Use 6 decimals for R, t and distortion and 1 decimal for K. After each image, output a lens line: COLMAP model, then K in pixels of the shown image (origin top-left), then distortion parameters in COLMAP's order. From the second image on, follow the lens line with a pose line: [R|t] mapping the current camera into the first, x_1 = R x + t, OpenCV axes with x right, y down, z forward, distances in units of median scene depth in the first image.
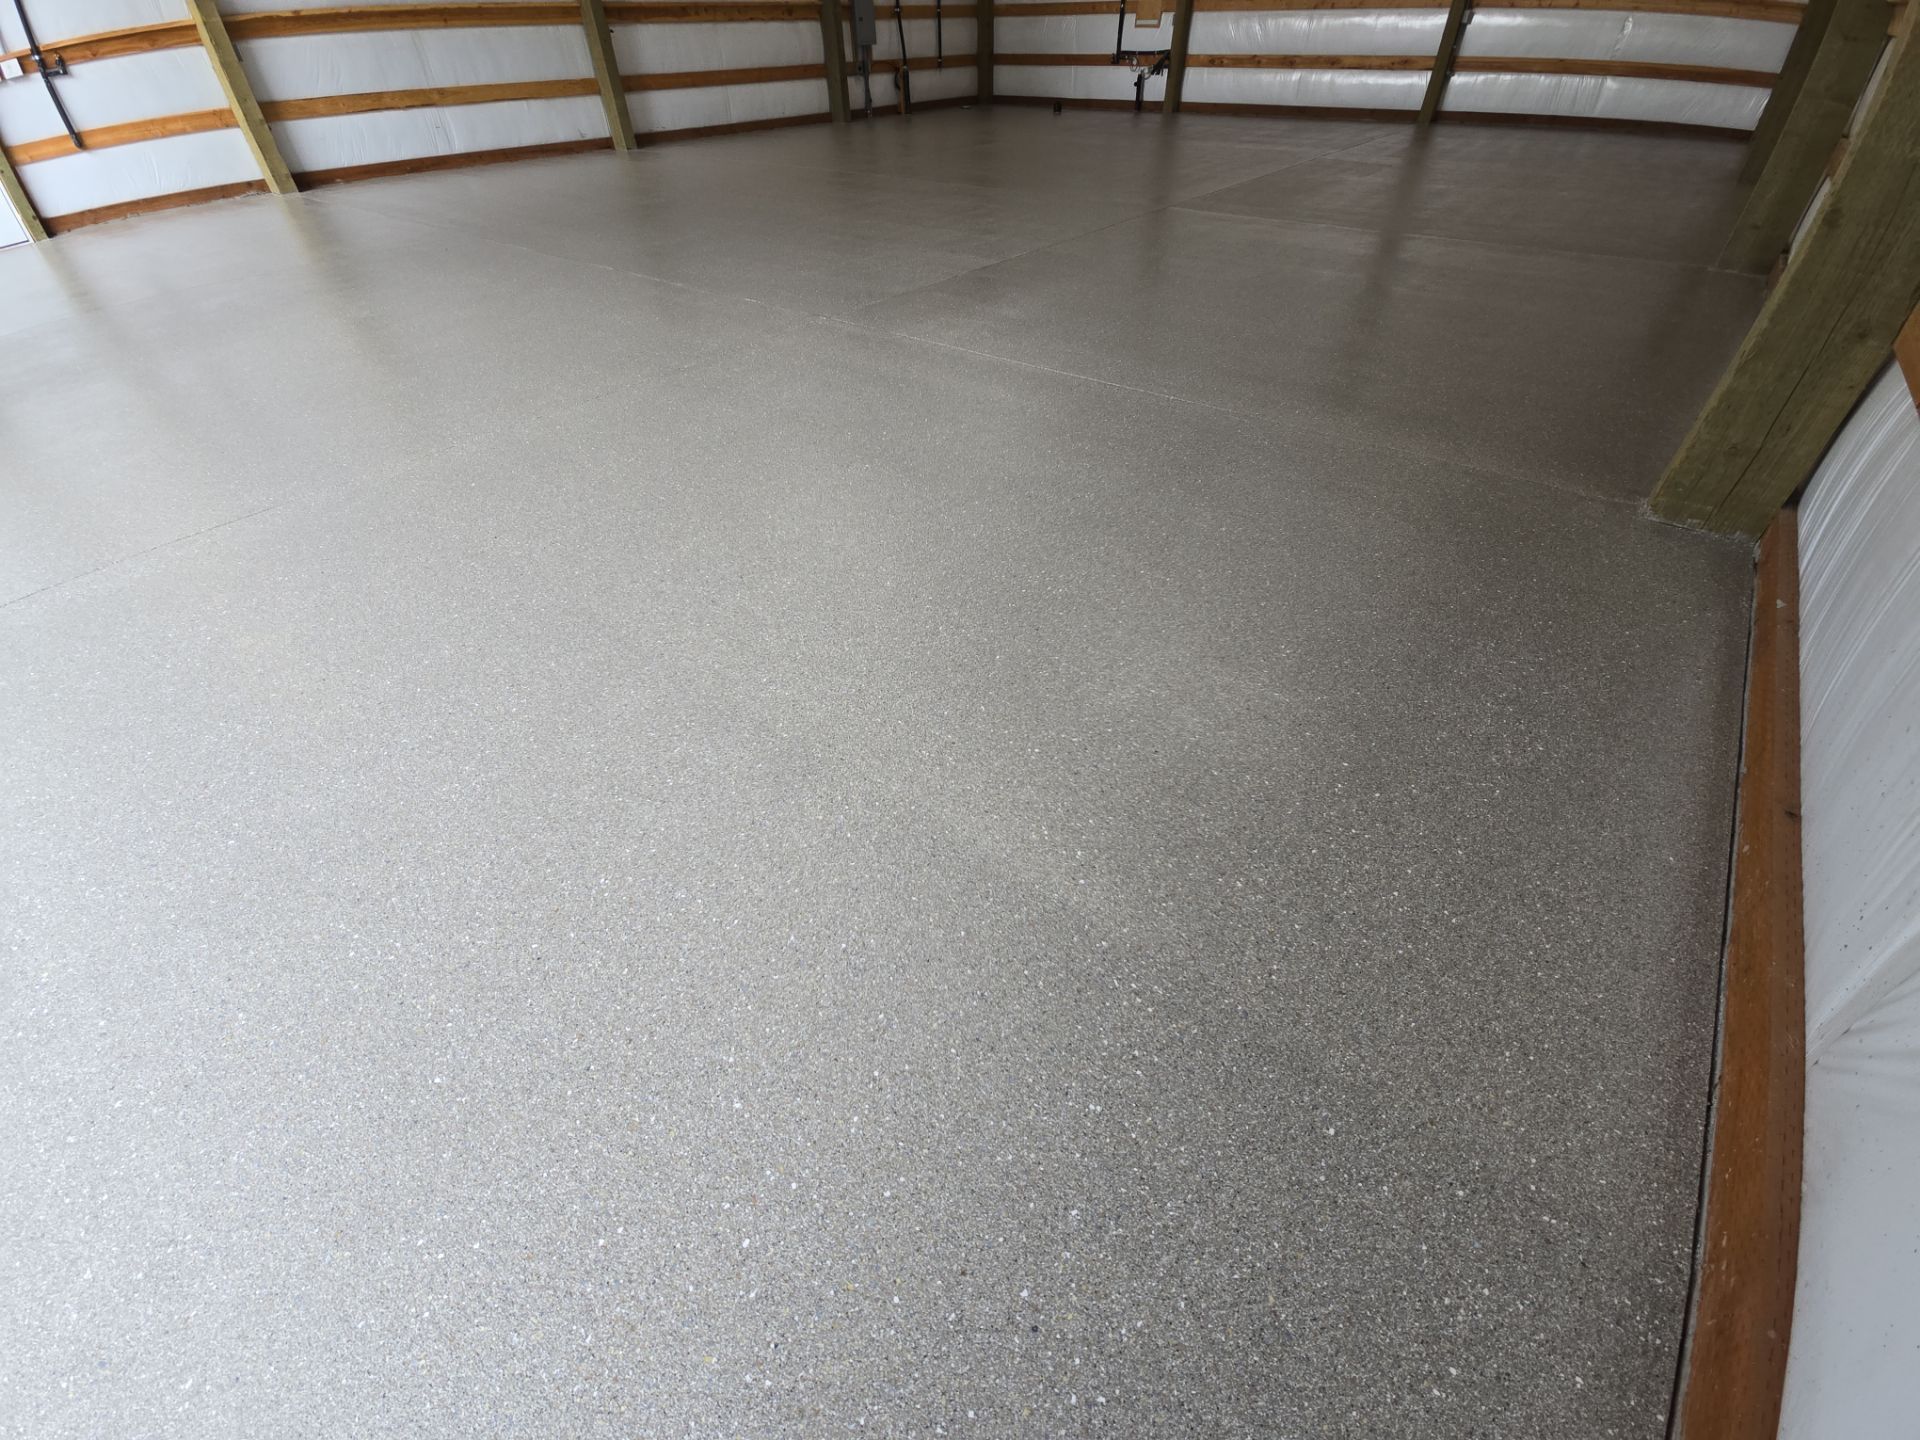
lens RADIAL K [[779.7, 0, 963.8], [0, 779.7, 712.6], [0, 0, 1]] dist [0.013057, -0.009023]
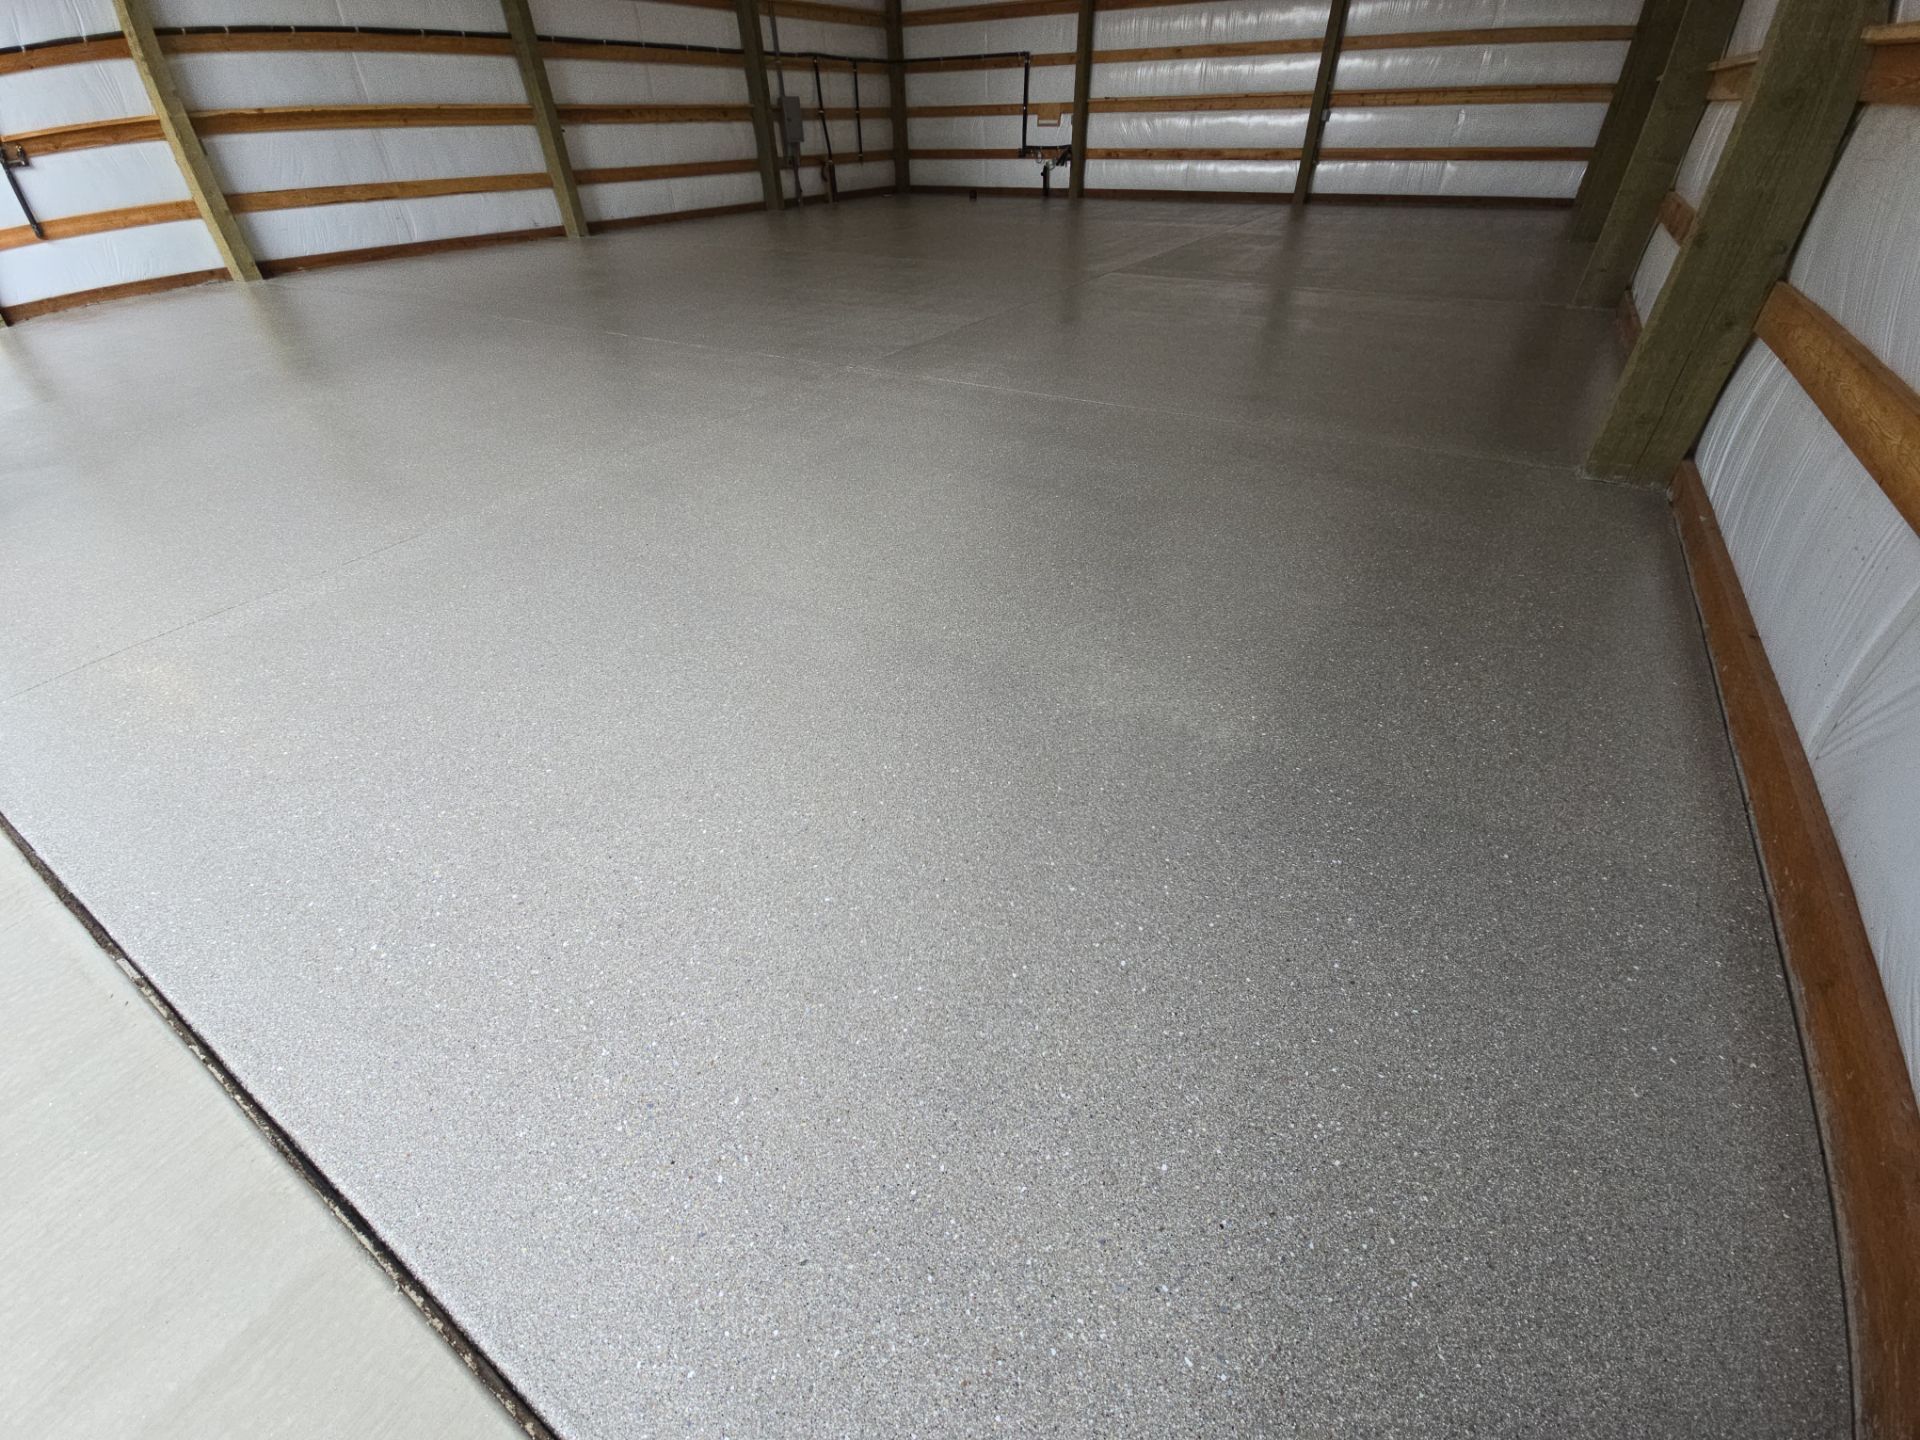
lens RADIAL K [[779.7, 0, 957.9], [0, 779.7, 718.7], [0, 0, 1]] dist [0.013057, -0.009023]
pose [[0.992638, -0.074824, 0.095240, -0.158780], [0.081592, 0.994256, -0.069263, 0.080353], [-0.089510, 0.076524, 0.993042, -0.081159]]
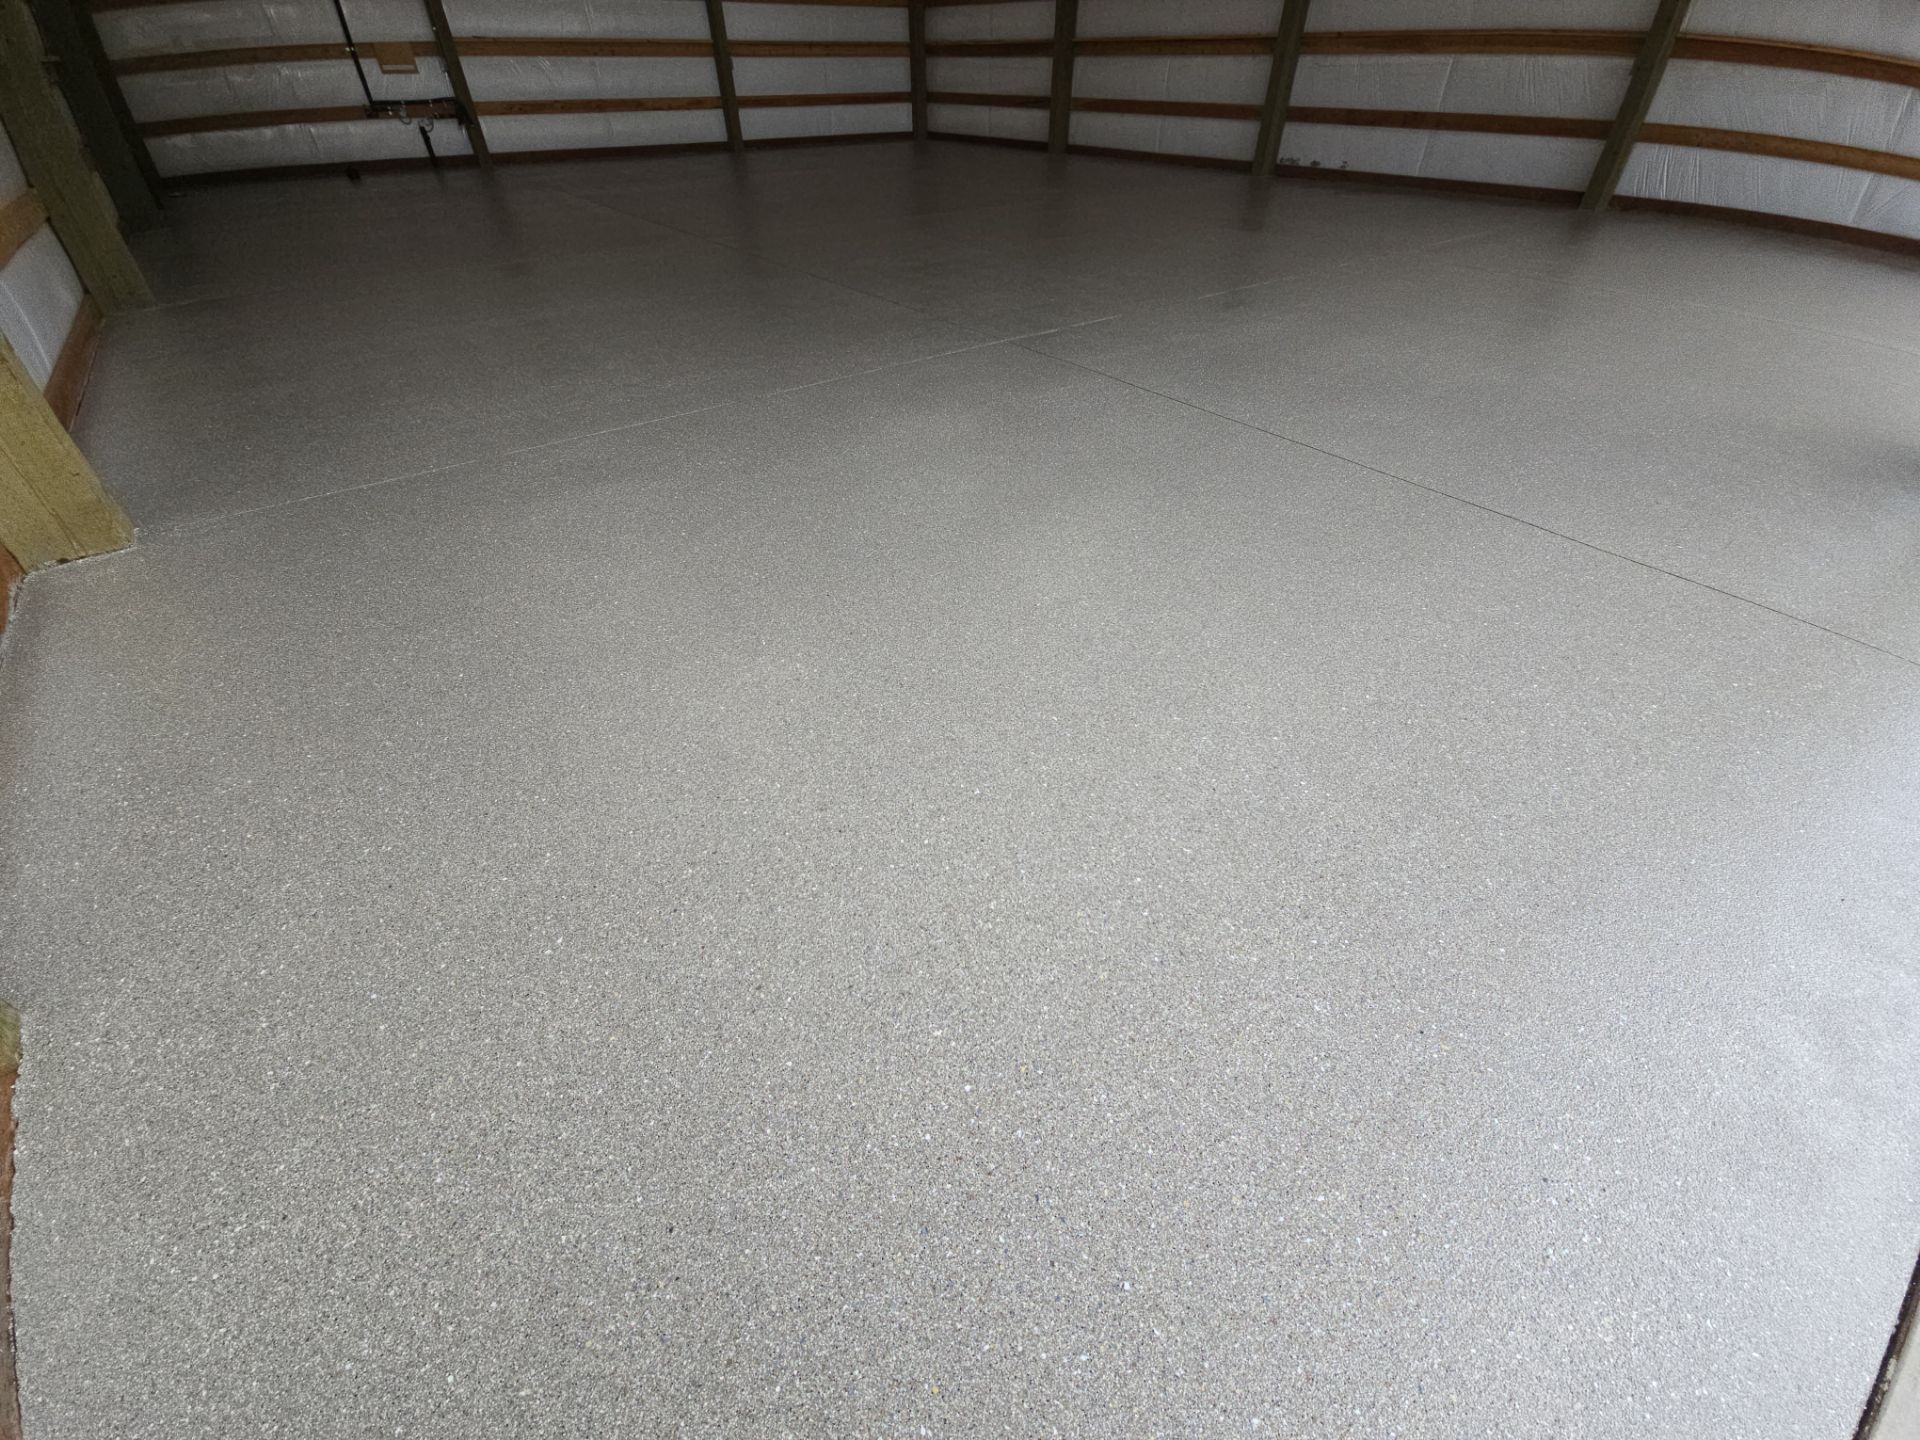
lens RADIAL K [[779.7, 0, 968.8], [0, 779.7, 713.7], [0, 0, 1]] dist [0.013057, -0.009023]
pose [[0.230617, -0.610320, 0.757842, -1.641453], [0.638187, 0.682796, 0.355678, -0.803285], [-0.734529, 0.401620, 0.546963, 0.944370]]
